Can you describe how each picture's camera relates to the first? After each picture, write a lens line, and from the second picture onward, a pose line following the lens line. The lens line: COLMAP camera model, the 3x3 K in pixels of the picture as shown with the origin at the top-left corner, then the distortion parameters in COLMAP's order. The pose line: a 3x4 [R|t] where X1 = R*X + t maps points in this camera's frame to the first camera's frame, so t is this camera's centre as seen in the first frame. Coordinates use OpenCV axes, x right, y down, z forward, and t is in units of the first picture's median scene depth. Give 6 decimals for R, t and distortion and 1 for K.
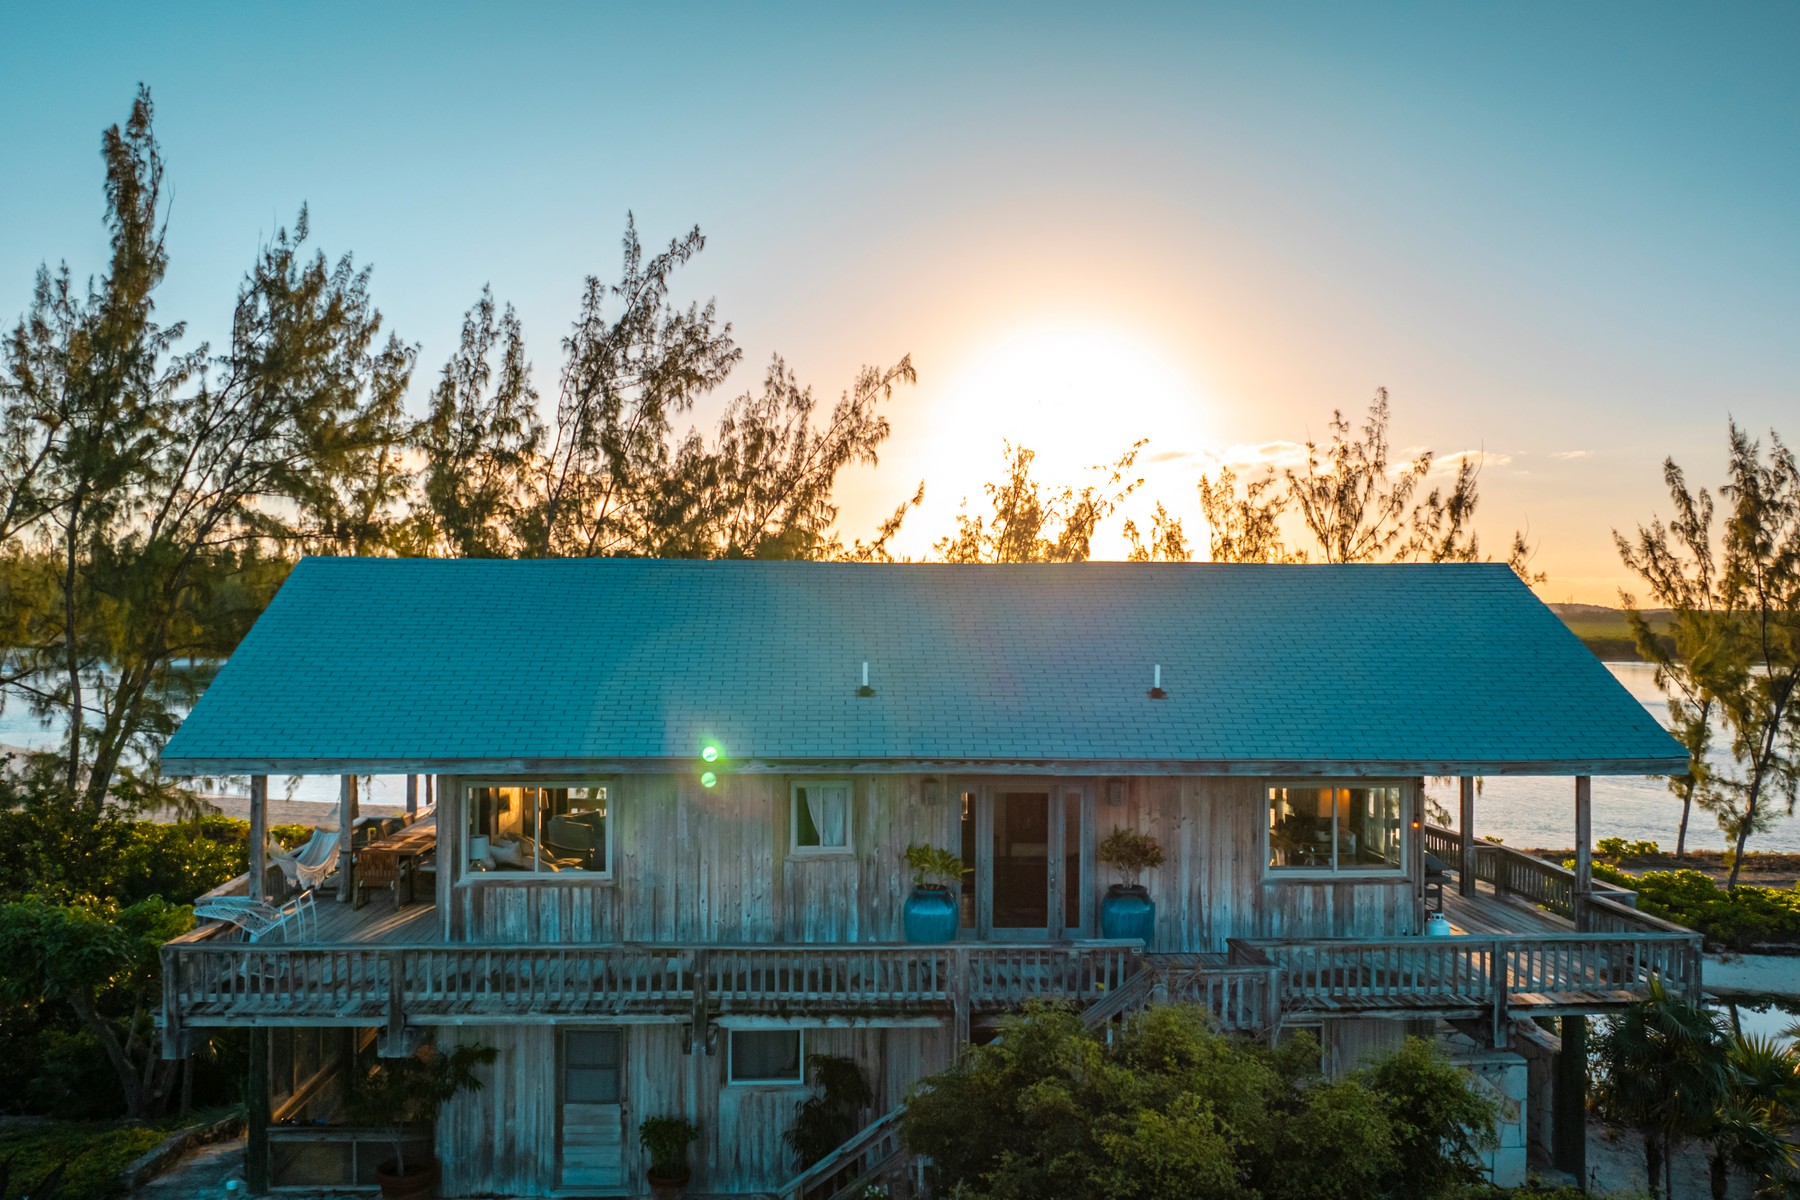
lens RADIAL K [[1491.2, 0, 887.3], [0, 1491.2, 578.6], [0, 0, 1]] dist [-0.014421, -0.017241]
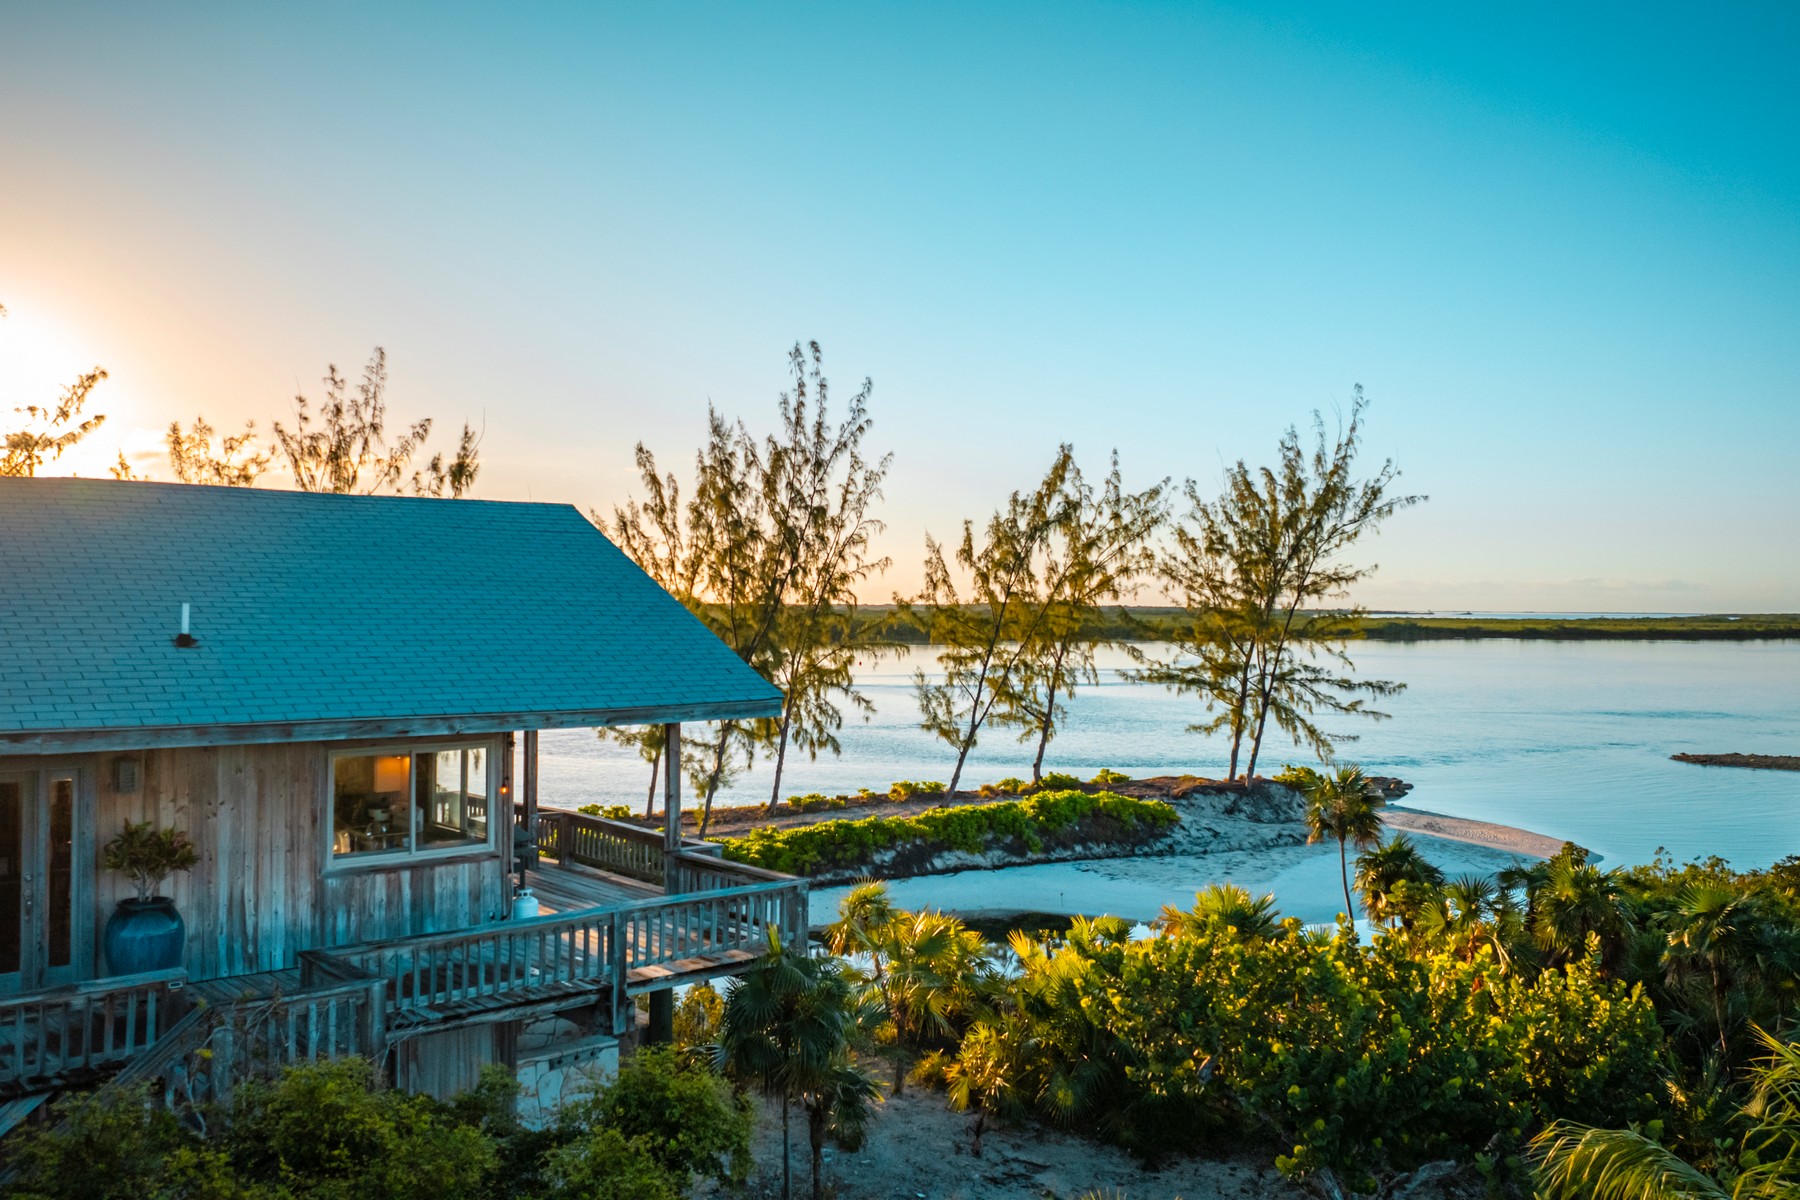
lens RADIAL K [[1491.2, 0, 887.3], [0, 1491.2, 578.6], [0, 0, 1]] dist [-0.014421, -0.017241]
pose [[0.779046, 0.014123, 0.626807, -0.015140], [-0.018655, 0.999826, 0.000658, 0.038526], [-0.626689, -0.012206, 0.779174, 0.190674]]
